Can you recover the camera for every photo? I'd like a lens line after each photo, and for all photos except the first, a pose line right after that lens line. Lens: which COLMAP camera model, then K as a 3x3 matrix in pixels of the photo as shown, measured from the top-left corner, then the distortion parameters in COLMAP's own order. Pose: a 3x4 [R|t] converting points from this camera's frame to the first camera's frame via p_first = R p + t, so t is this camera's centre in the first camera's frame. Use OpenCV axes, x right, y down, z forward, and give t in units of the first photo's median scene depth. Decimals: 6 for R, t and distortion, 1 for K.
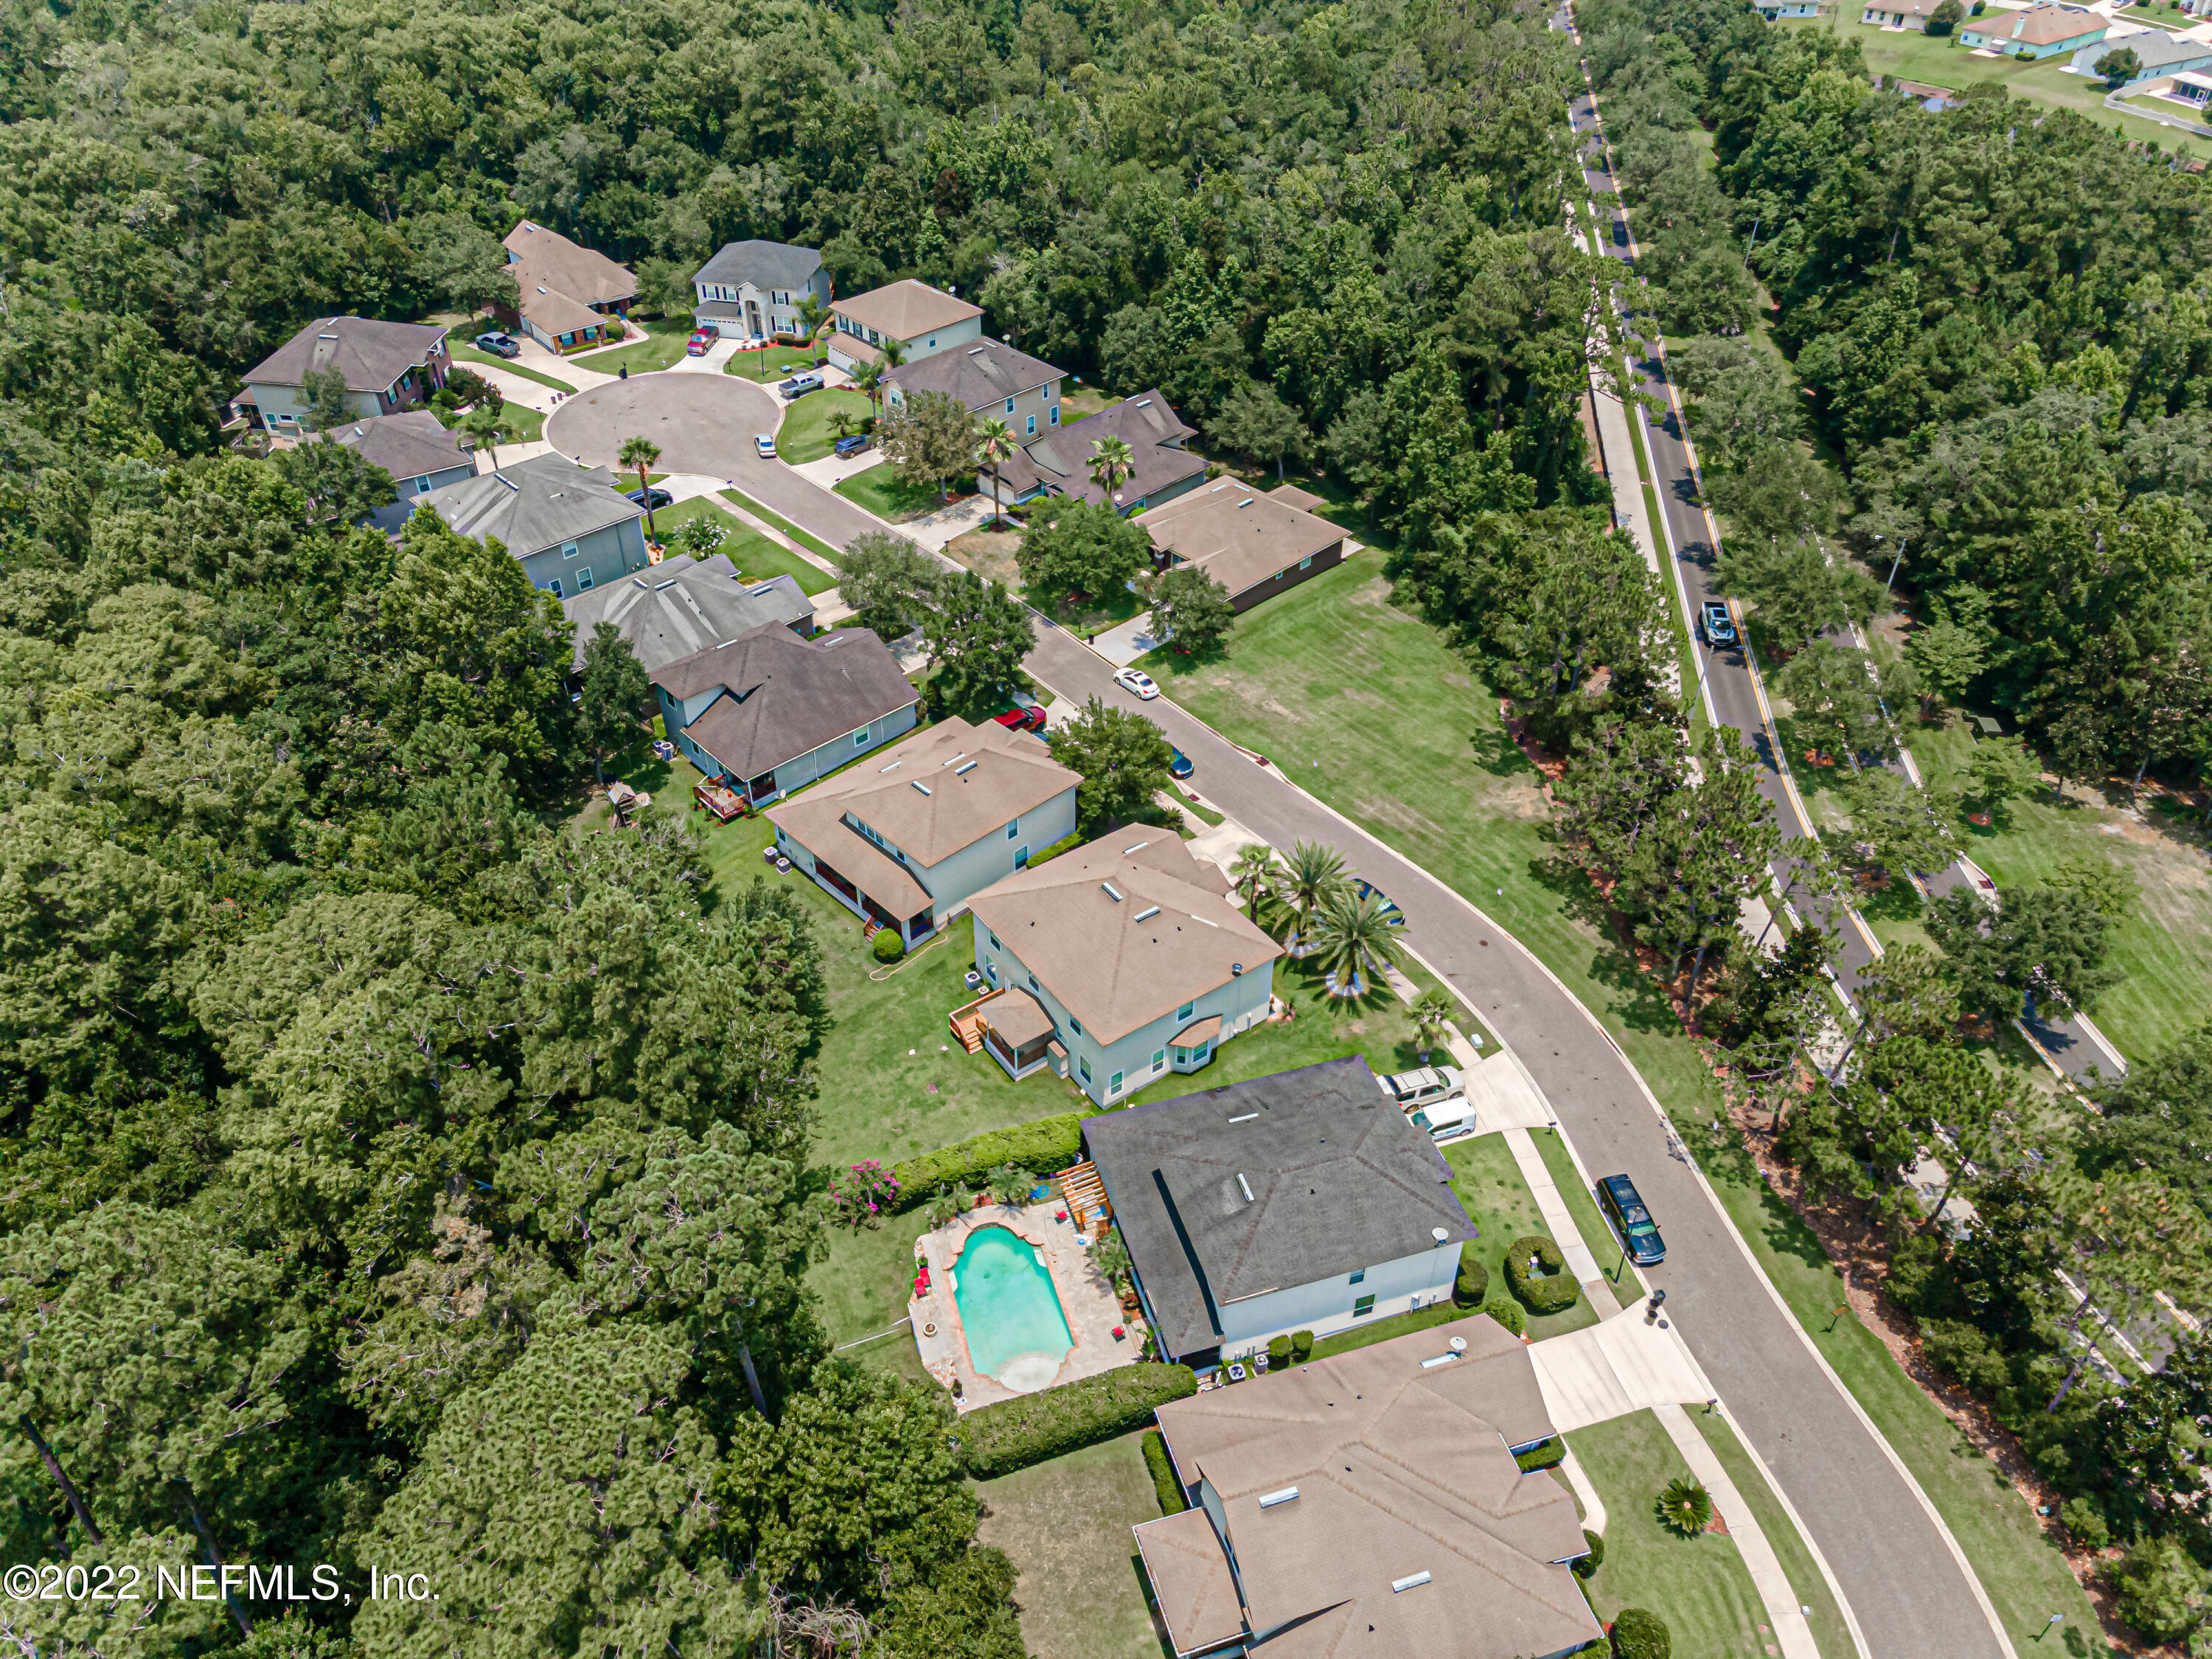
lens RADIAL K [[1623.8, 0, 1107.1], [0, 1623.8, 820.0], [0, 0, 1]] dist [0.062073, 0.042785]
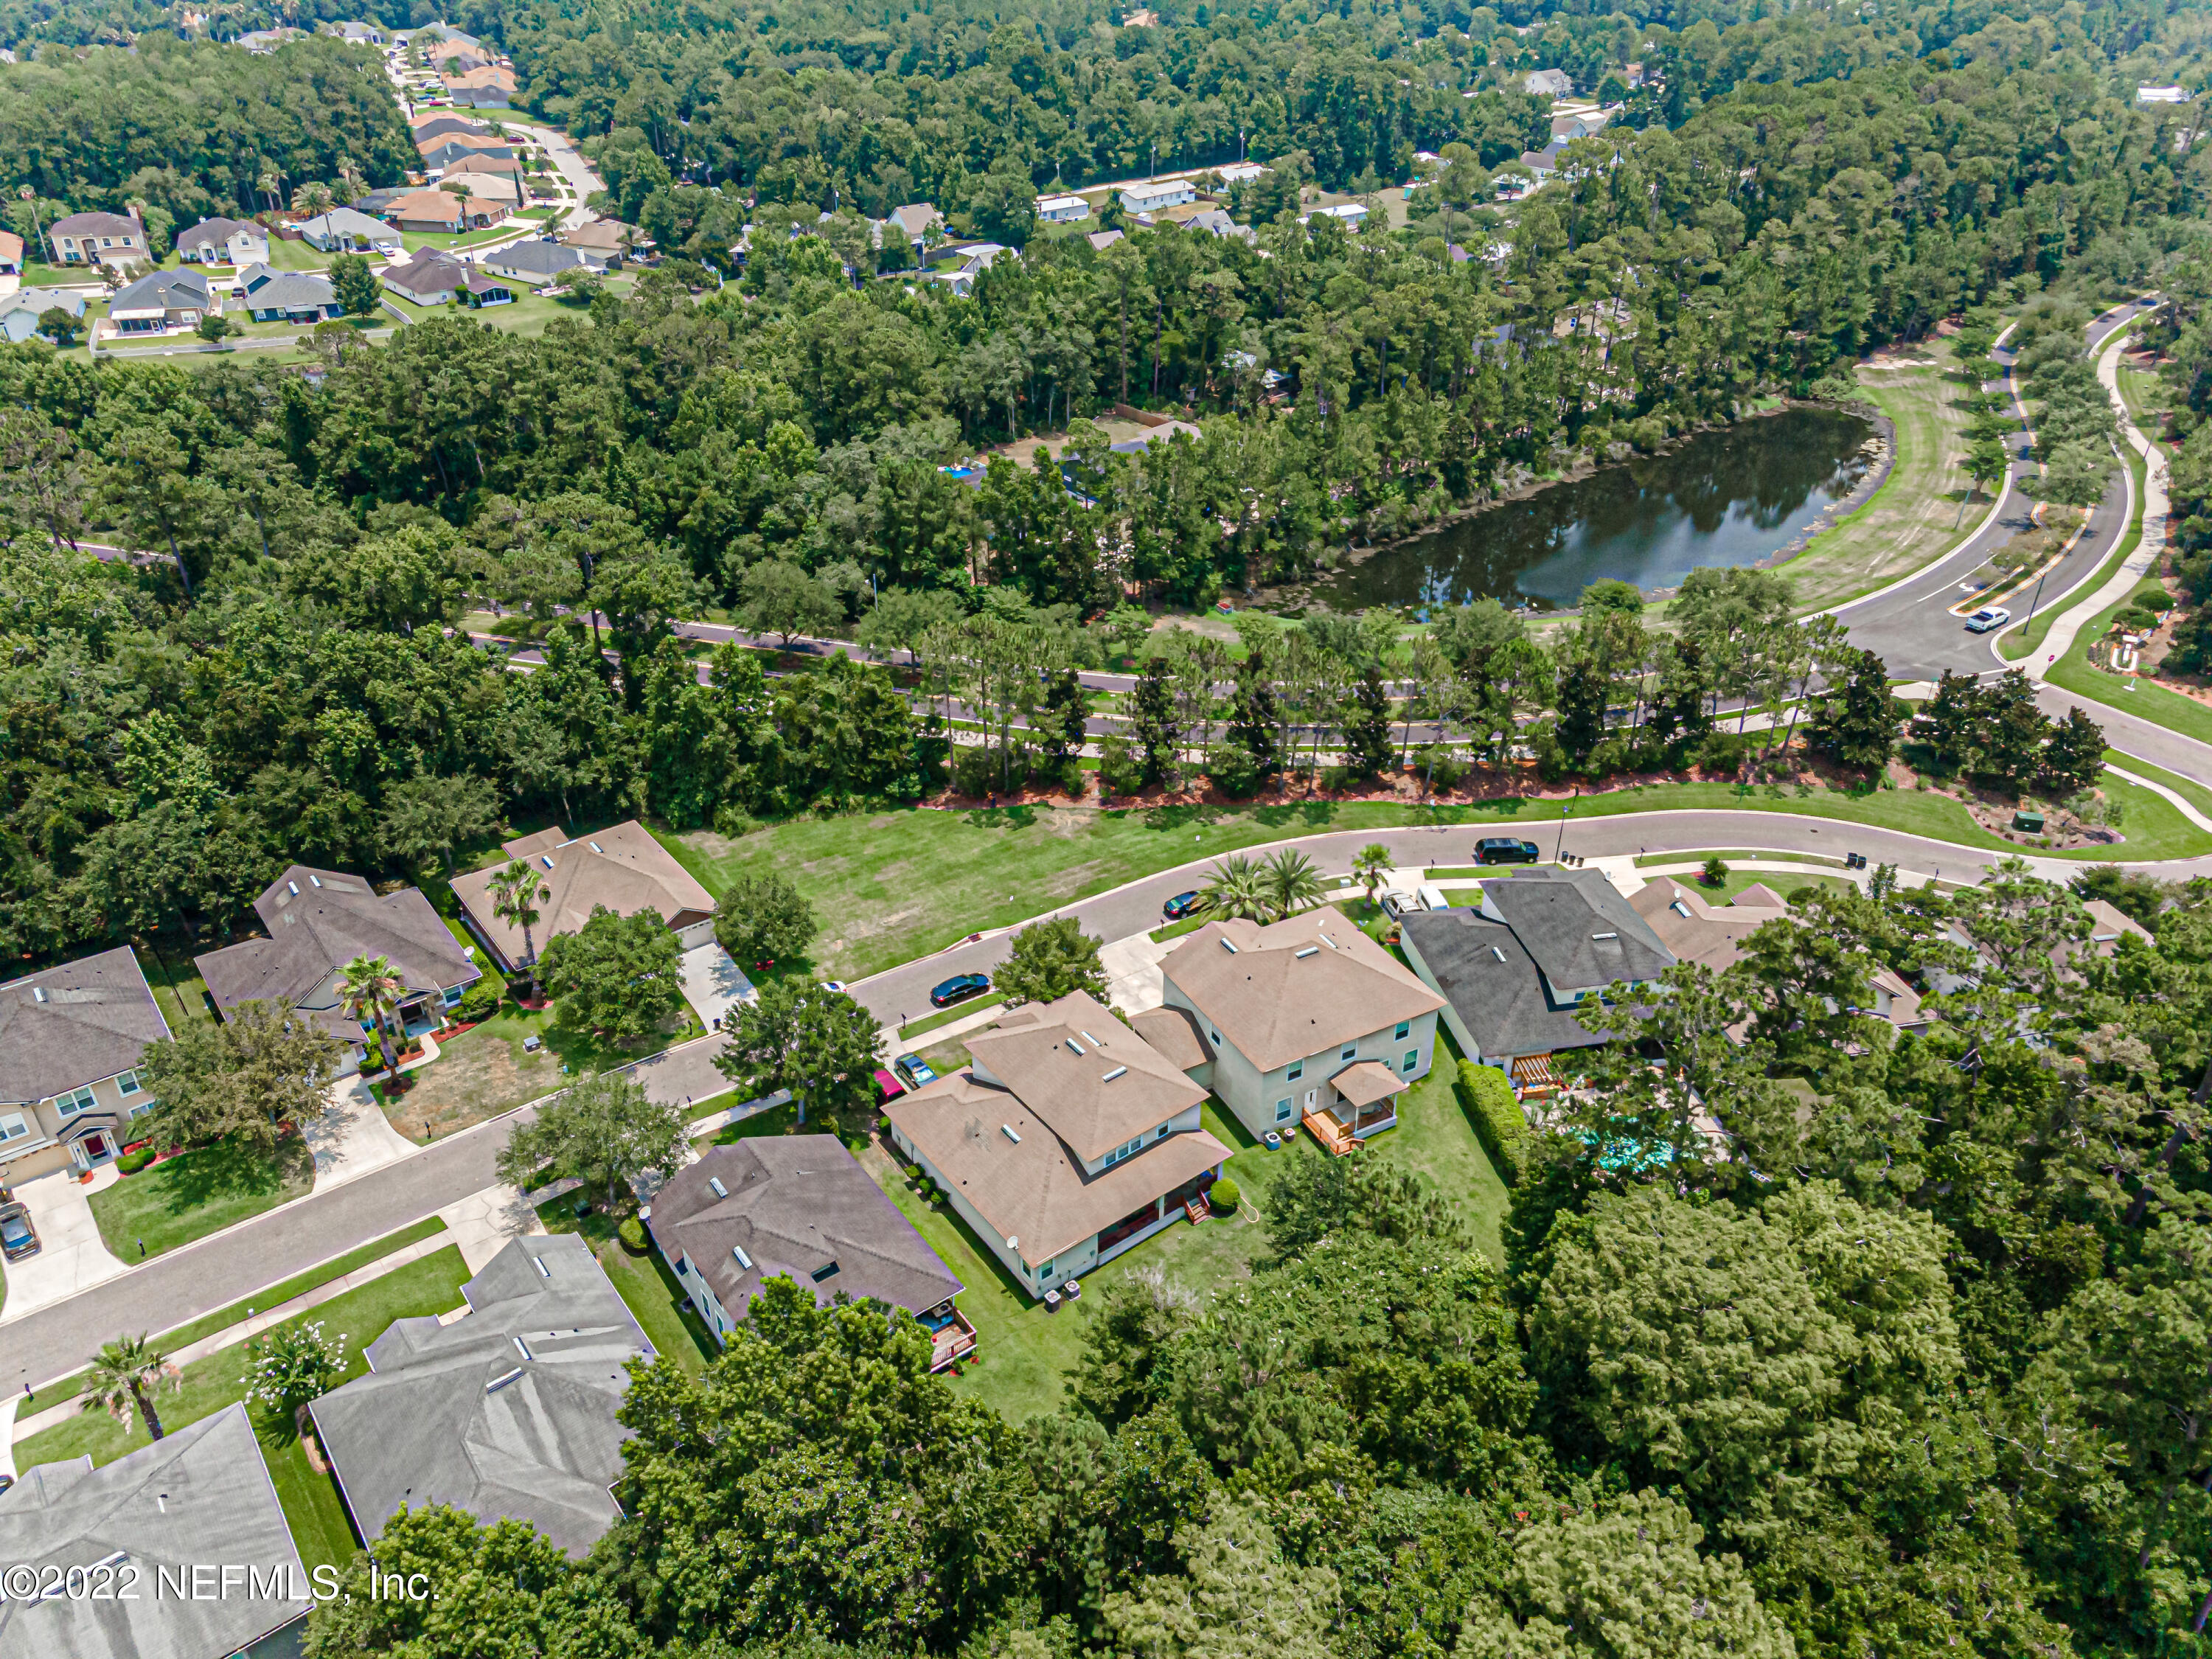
lens RADIAL K [[1623.8, 0, 1107.1], [0, 1623.8, 820.0], [0, 0, 1]] dist [0.062073, 0.042785]
pose [[0.111912, -0.519153, 0.847323, -0.748411], [0.622515, 0.701257, 0.347439, -0.405061], [-0.774565, 0.488588, 0.401659, 0.496732]]
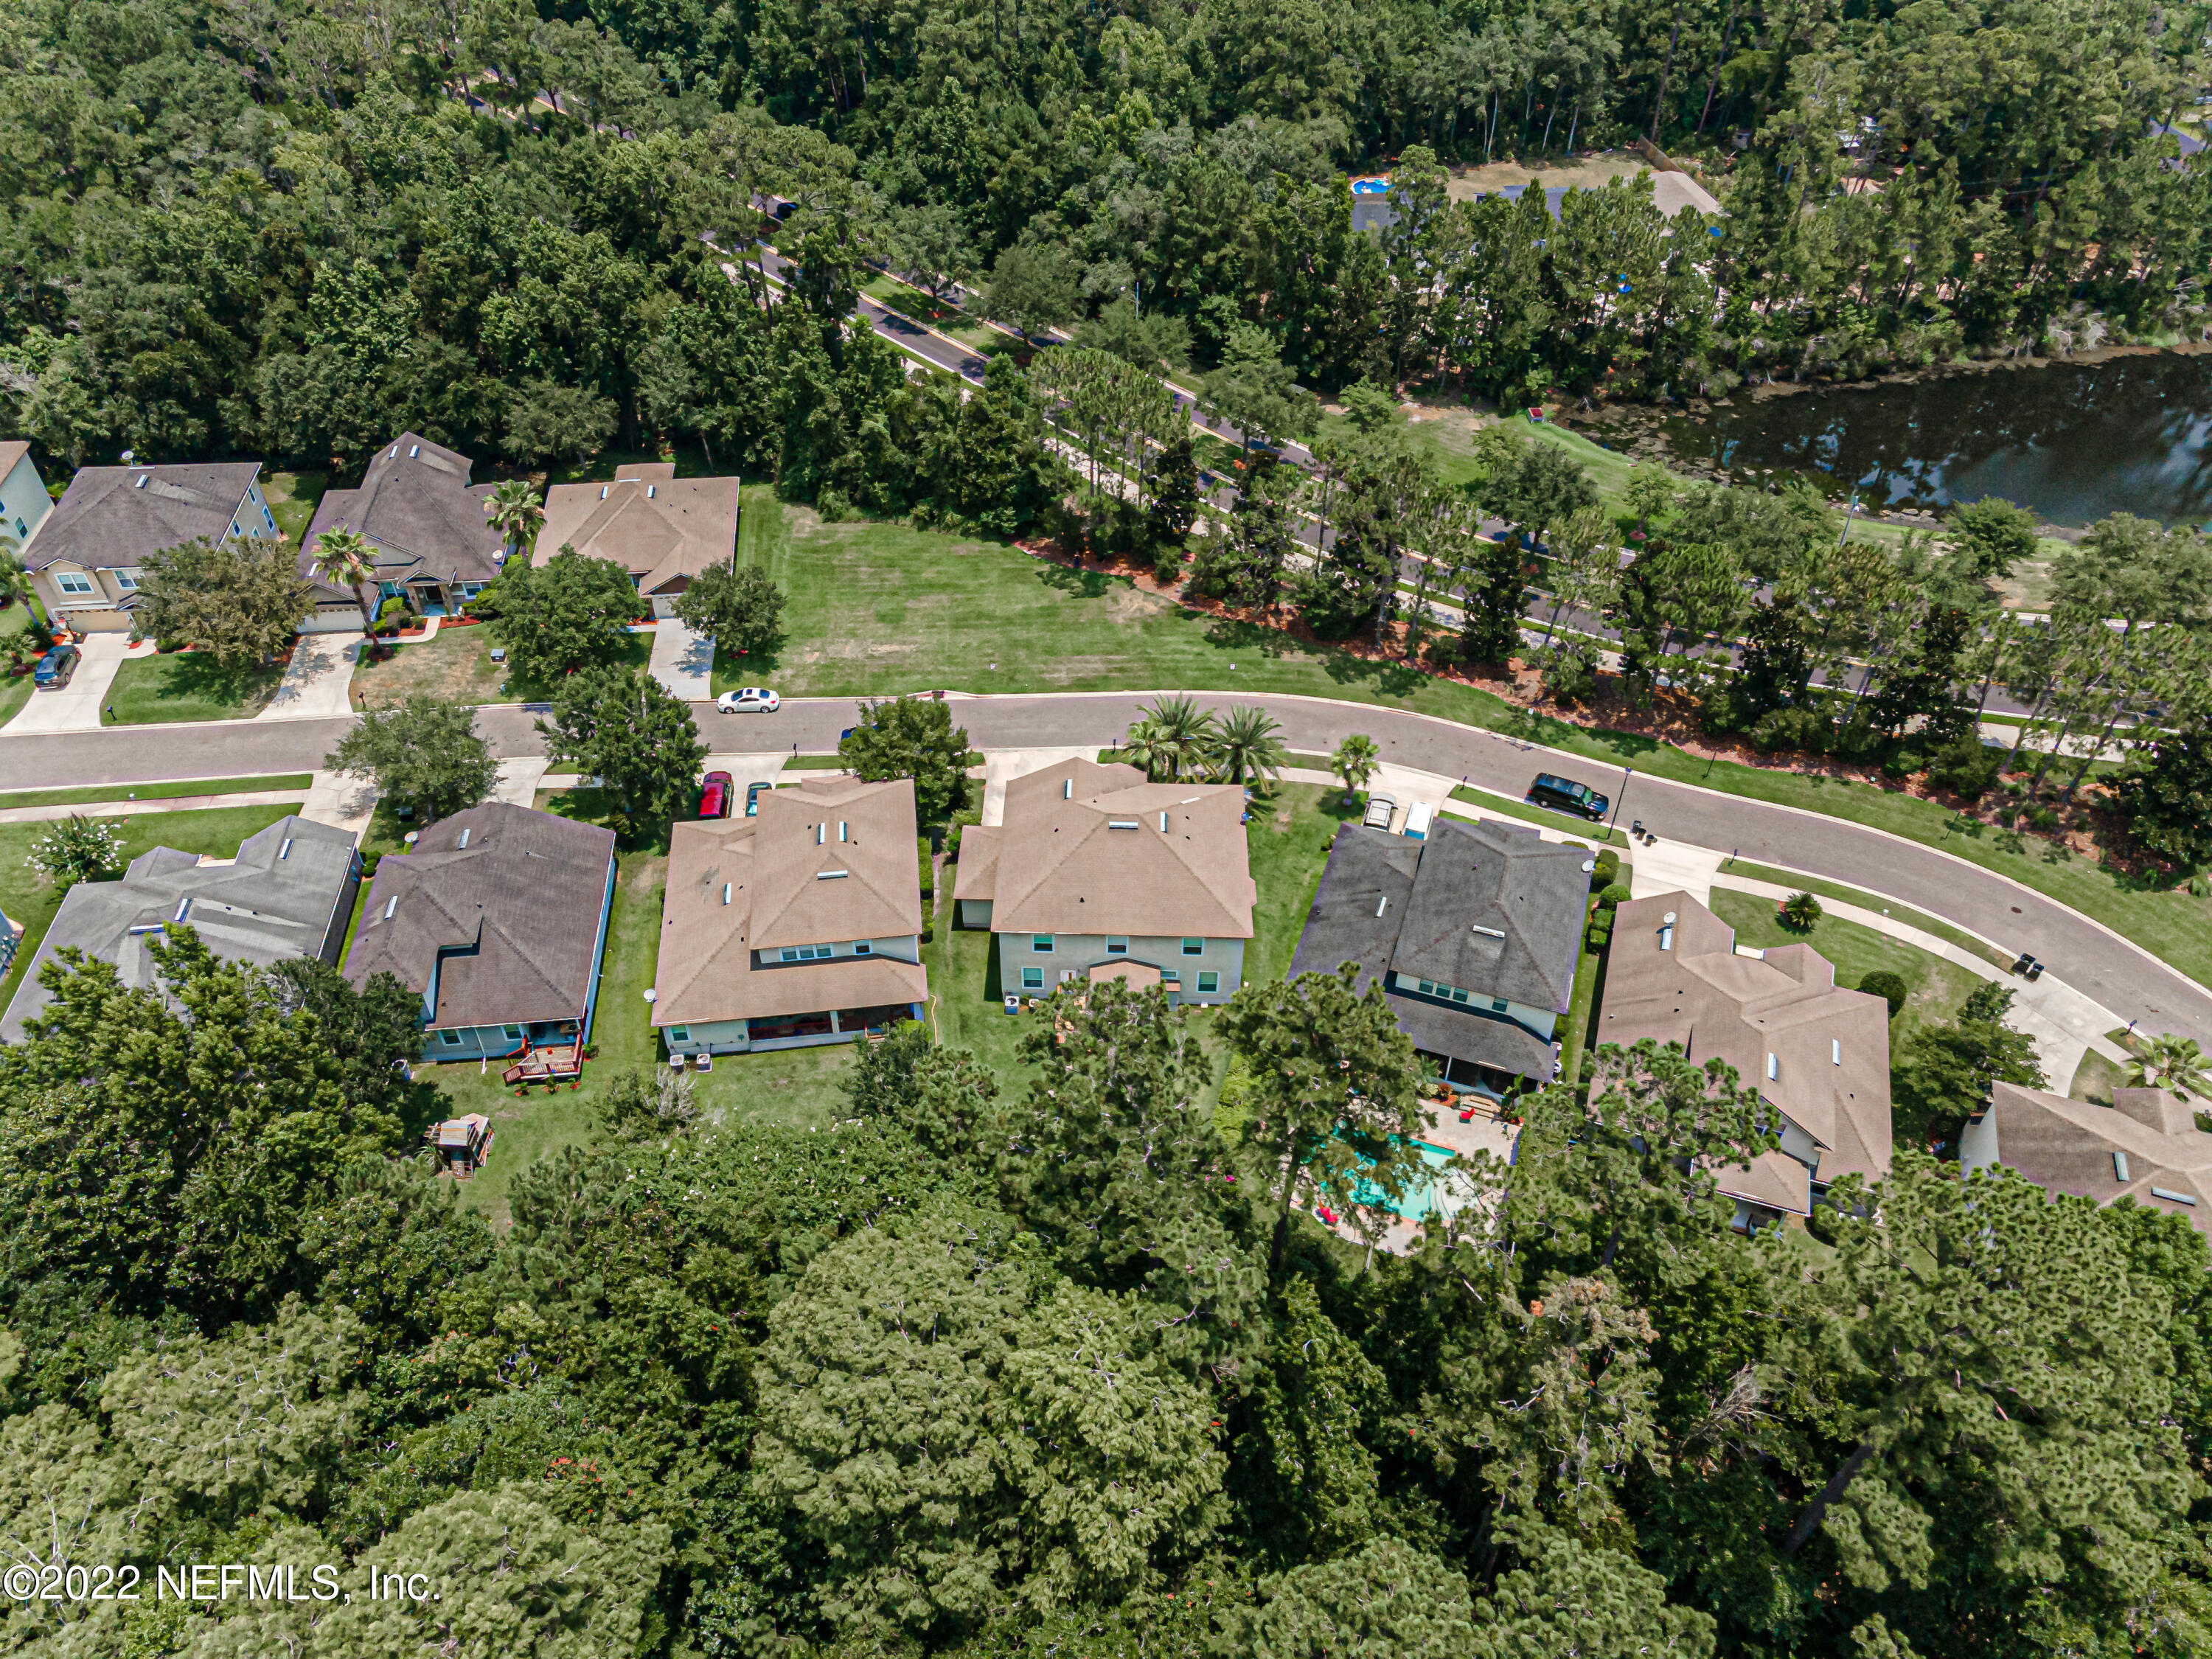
lens RADIAL K [[1623.8, 0, 1107.1], [0, 1623.8, 820.0], [0, 0, 1]] dist [0.062073, 0.042785]
pose [[0.596767, -0.534577, 0.598411, -0.480512], [0.498429, 0.831399, 0.245652, -0.166657], [-0.628838, 0.151669, 0.762600, 0.207879]]
